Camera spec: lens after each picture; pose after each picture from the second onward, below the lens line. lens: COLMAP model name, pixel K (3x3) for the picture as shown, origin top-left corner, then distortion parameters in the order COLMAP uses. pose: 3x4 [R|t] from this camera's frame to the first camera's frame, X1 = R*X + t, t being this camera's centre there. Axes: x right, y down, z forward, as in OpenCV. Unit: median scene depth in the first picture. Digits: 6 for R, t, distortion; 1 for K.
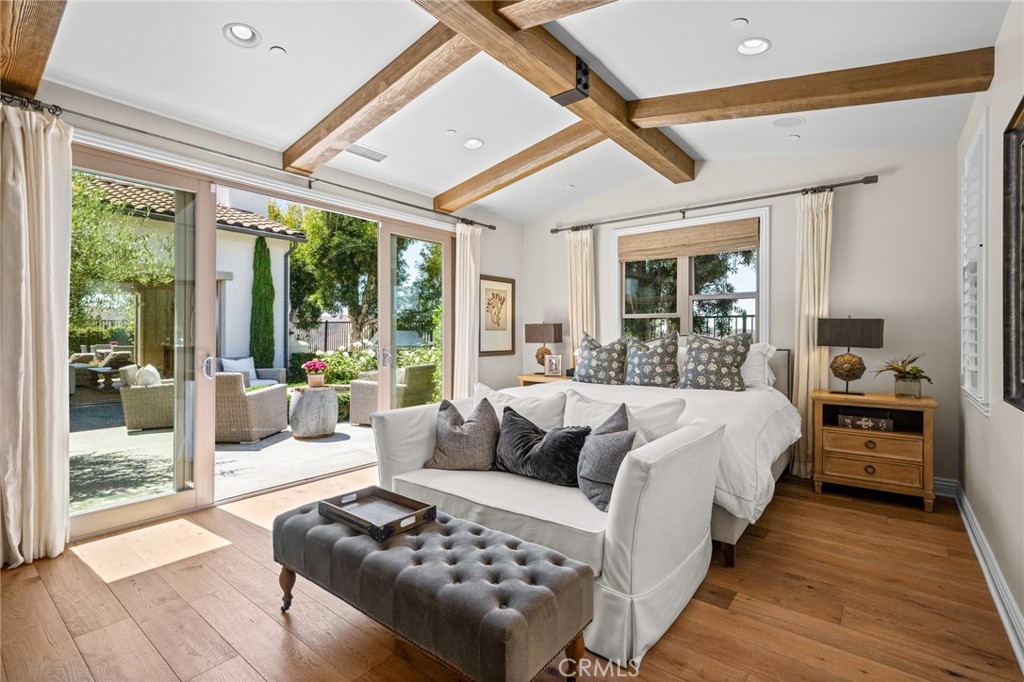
lens RADIAL K [[473.1, 0, 512.0], [0, 473.1, 339.5], [0, 0, 1]] dist [-0.001066, 0.000400]
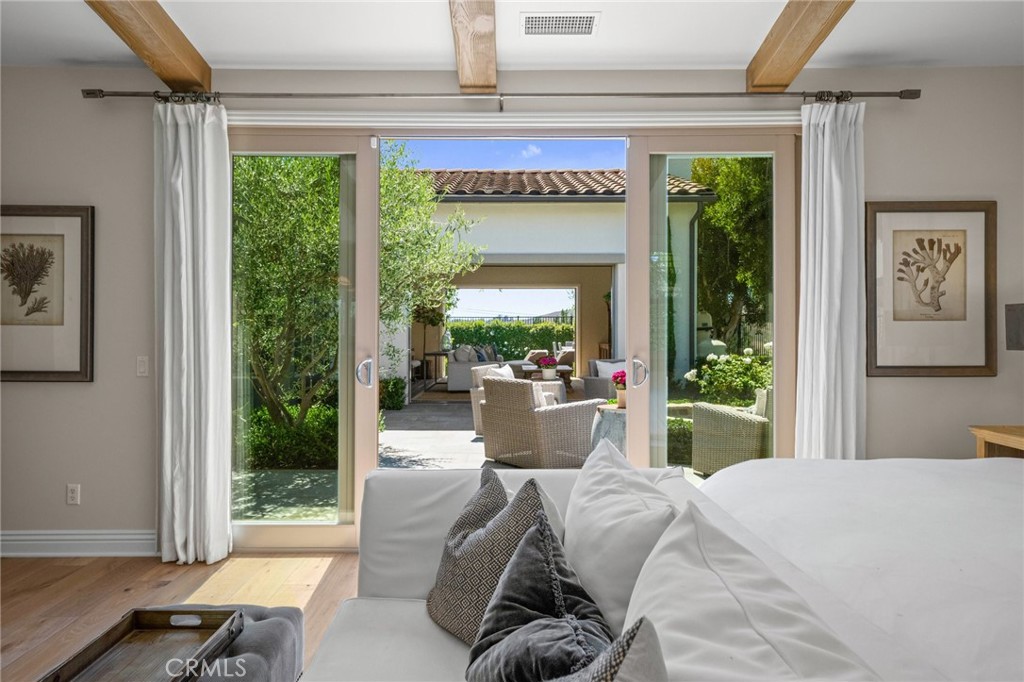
lens RADIAL K [[620.2, 0, 511.0], [0, 620.2, 337.6], [0, 0, 1]] dist [0.006053, 0.001294]
pose [[0.624364, 0.005991, -0.781110, 0.211027], [-0.005393, 0.999980, 0.003359, -0.003241], [0.781115, 0.002115, 0.624384, 0.368996]]
